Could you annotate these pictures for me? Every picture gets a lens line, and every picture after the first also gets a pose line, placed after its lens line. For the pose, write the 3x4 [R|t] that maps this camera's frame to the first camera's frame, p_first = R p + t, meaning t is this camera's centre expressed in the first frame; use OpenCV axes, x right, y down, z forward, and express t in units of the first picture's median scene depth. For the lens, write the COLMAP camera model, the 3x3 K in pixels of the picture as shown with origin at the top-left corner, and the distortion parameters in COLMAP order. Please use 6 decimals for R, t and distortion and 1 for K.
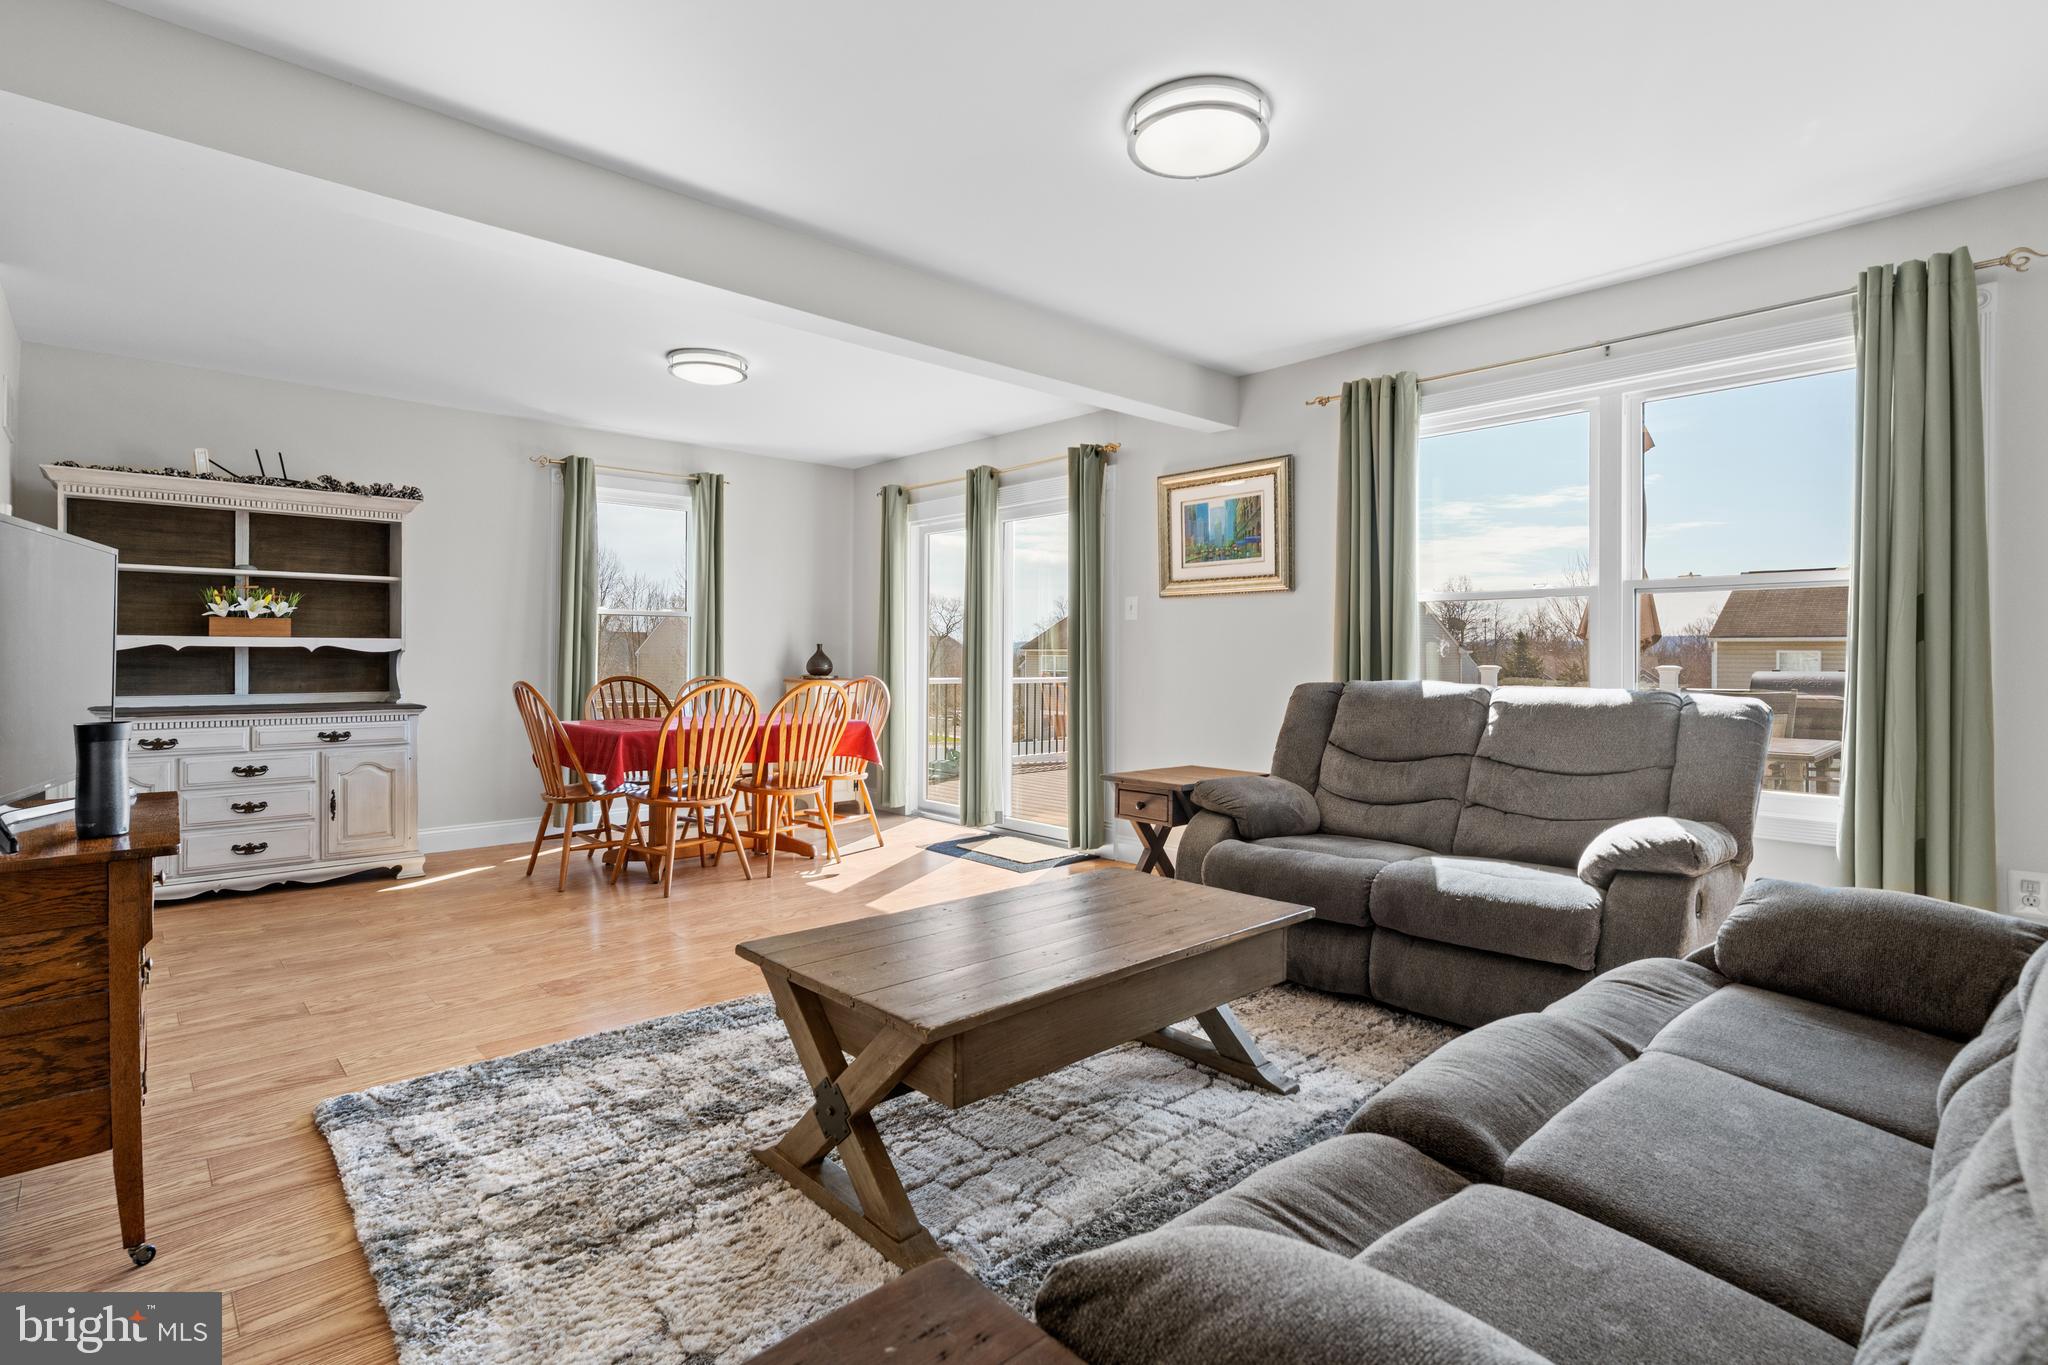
lens RADIAL K [[975.5, 0, 994.1], [0, 975.5, 653.8], [0, 0, 1]] dist [-0.002165, 0.001021]
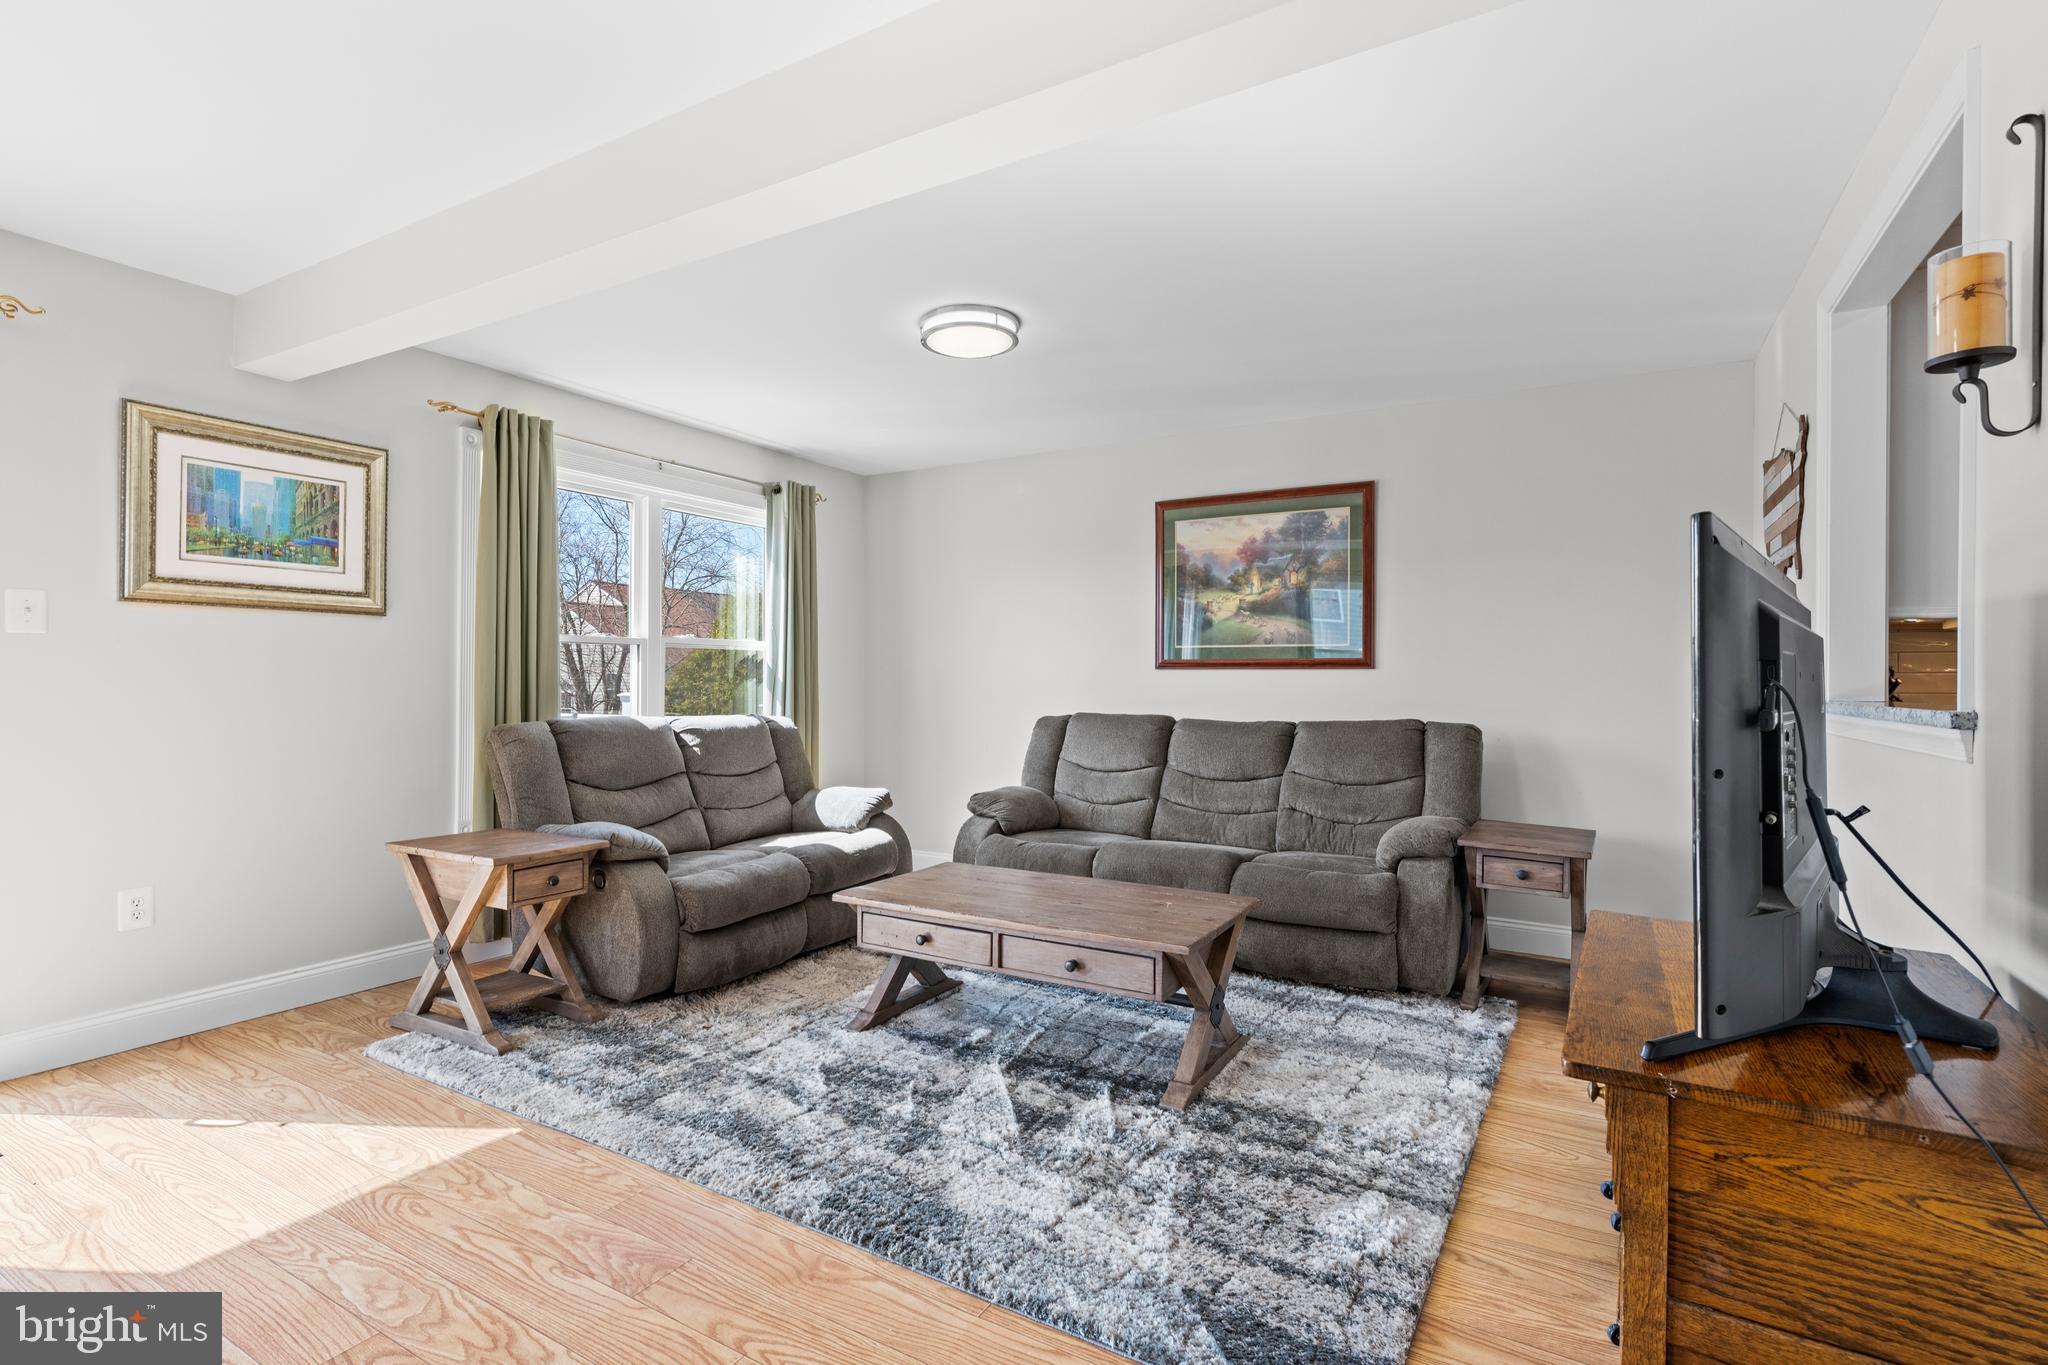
lens RADIAL K [[975.5, 0, 1020.8], [0, 975.5, 676.7], [0, 0, 1]] dist [-0.002165, 0.001021]
pose [[-0.289336, -0.002292, 0.957225, -0.622629], [-0.009212, 0.999957, -0.000390, -0.016645], [-0.957183, -0.008931, -0.289345, 0.705522]]
